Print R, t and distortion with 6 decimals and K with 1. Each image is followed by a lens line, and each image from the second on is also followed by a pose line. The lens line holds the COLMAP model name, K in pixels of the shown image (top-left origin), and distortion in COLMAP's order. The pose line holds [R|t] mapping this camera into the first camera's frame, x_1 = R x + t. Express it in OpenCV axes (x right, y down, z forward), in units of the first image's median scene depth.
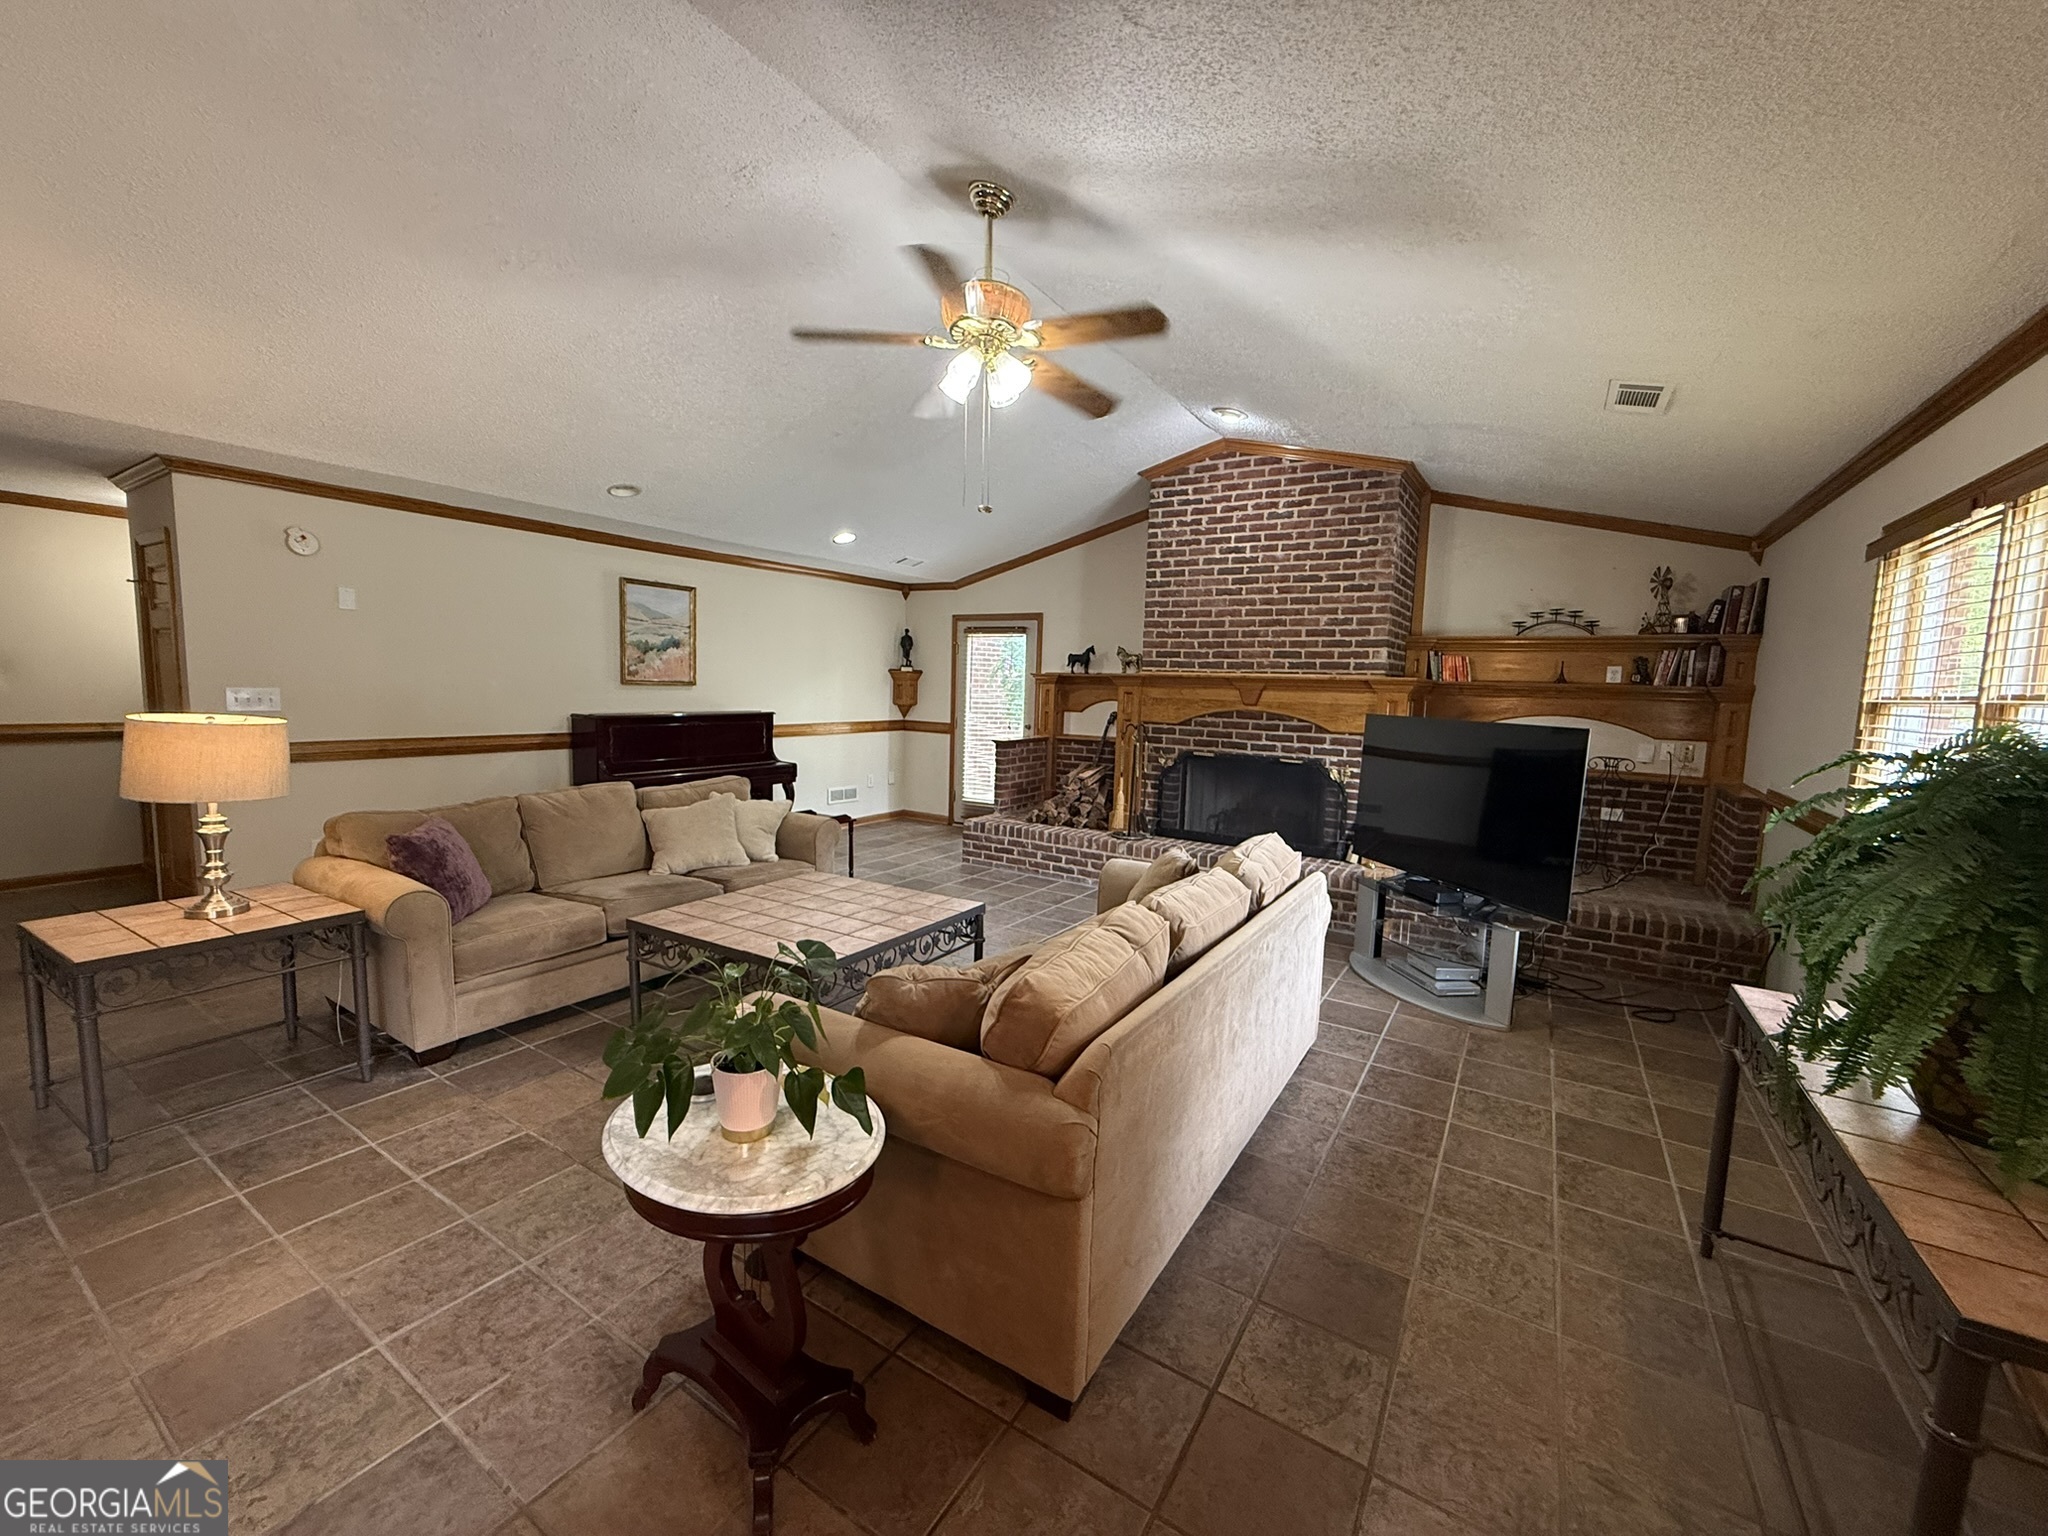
lens RADIAL K [[814.0, 0, 1016.5], [0, 814.0, 765.5], [0, 0, 1]] dist [-0.000538, -0.000574]
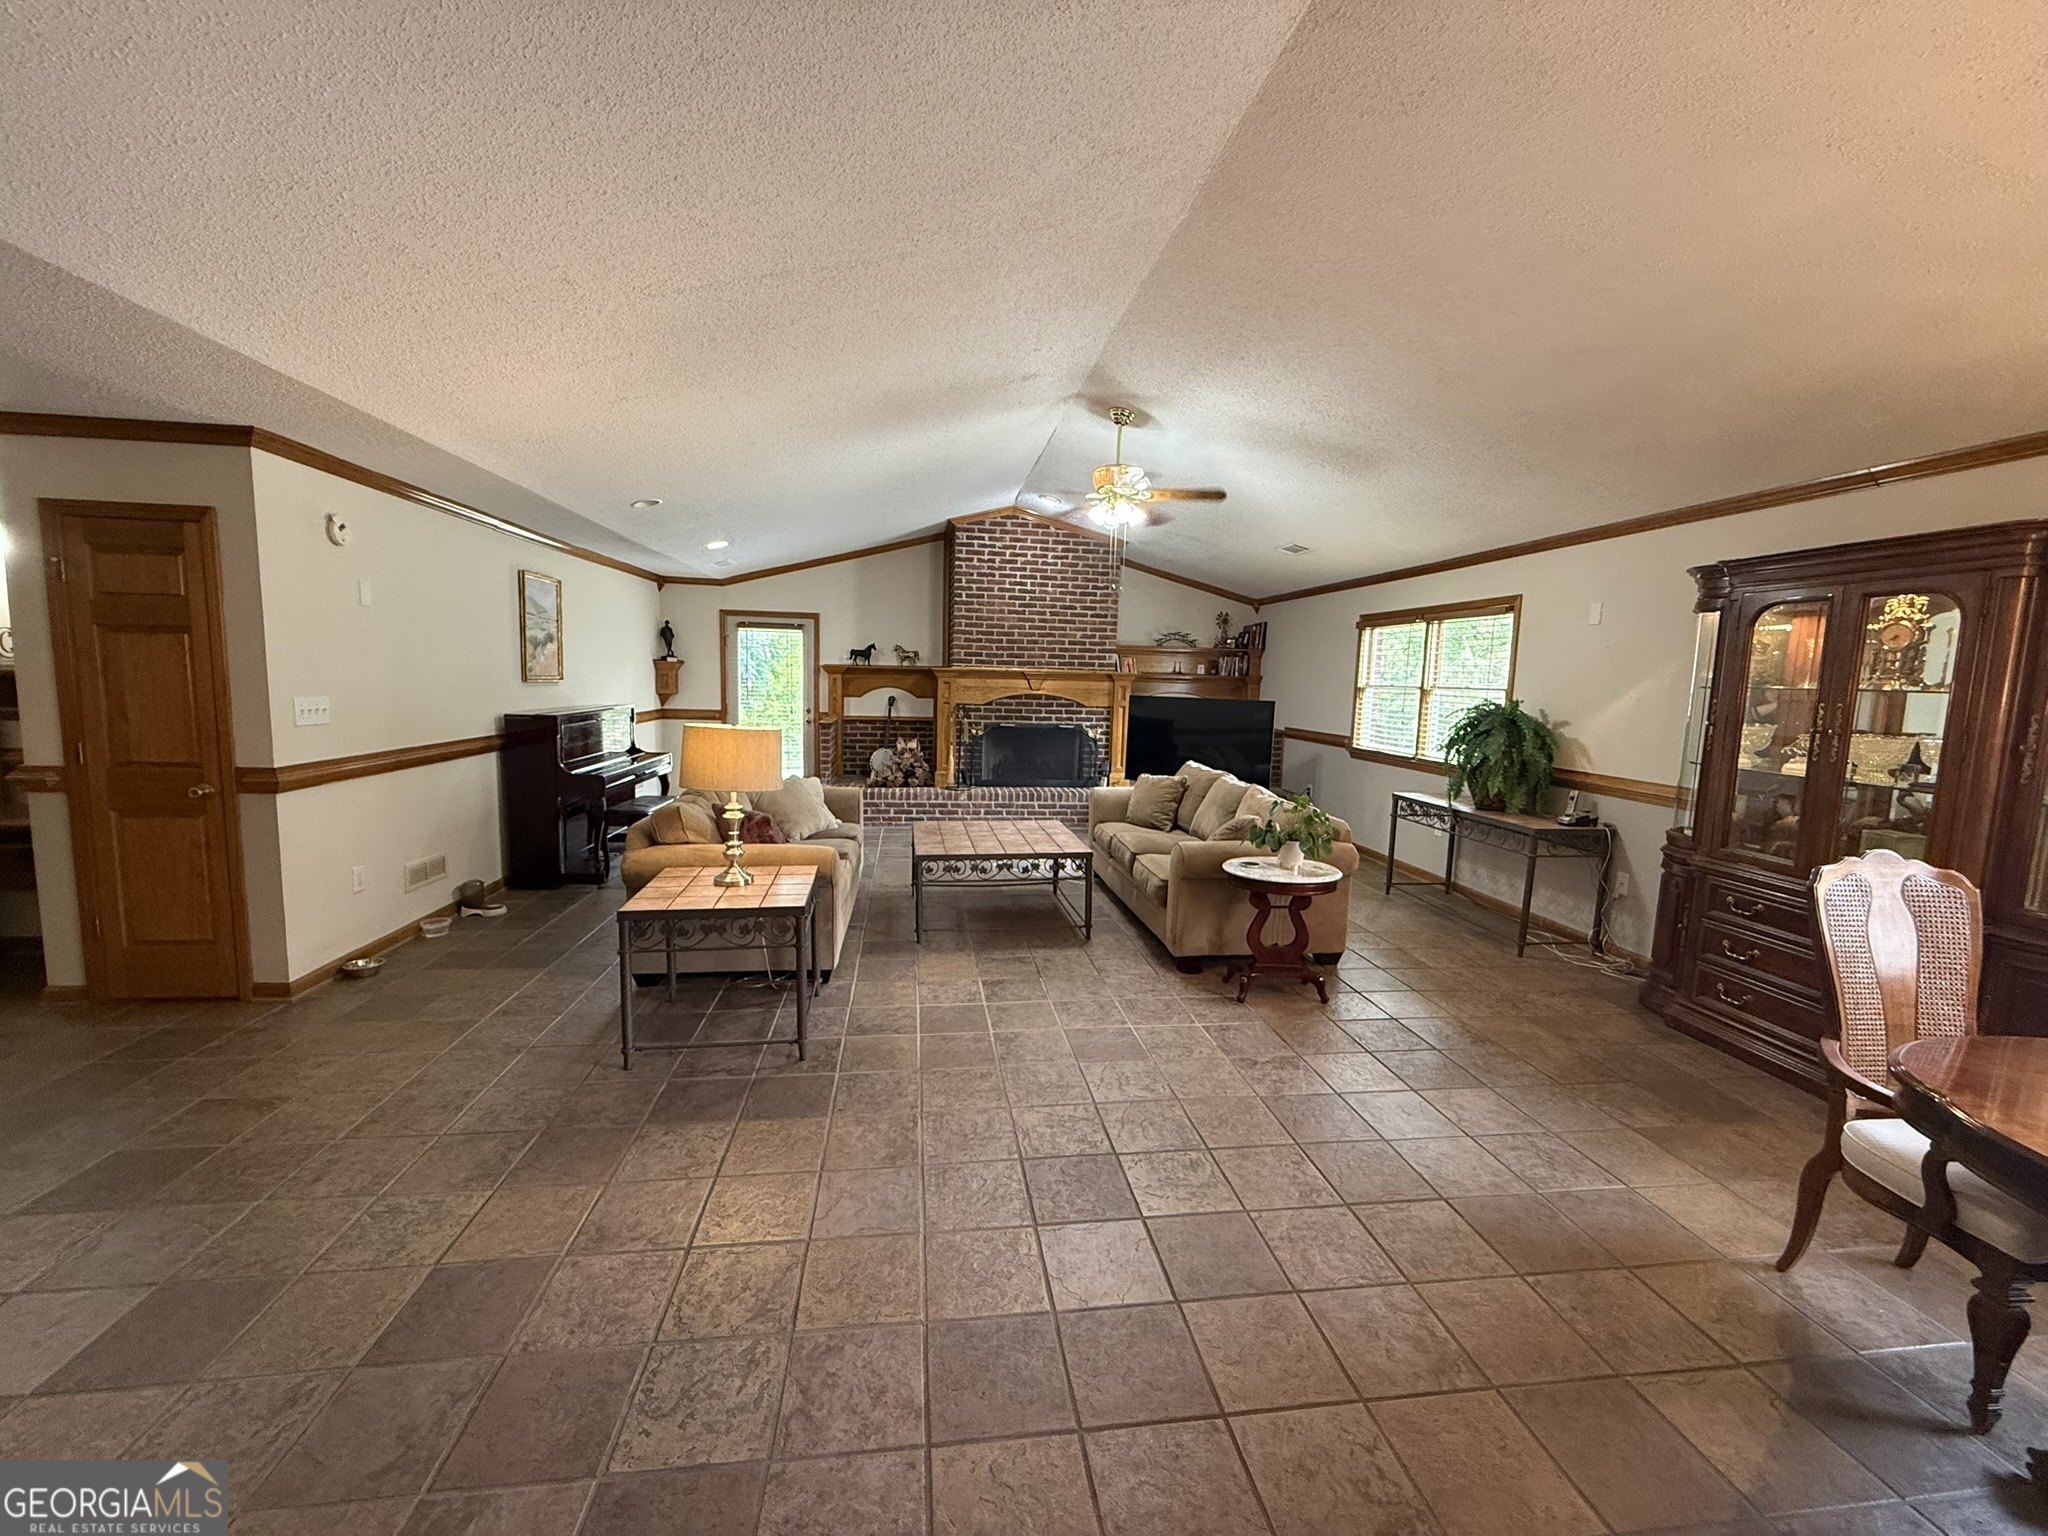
lens RADIAL K [[814.0, 0, 1016.5], [0, 814.0, 765.5], [0, 0, 1]] dist [-0.000538, -0.000574]
pose [[0.766331, -0.079797, 0.637471, -0.662636], [0.059632, 0.996808, 0.053091, -0.017675], [-0.639673, -0.002672, 0.768643, -0.110148]]
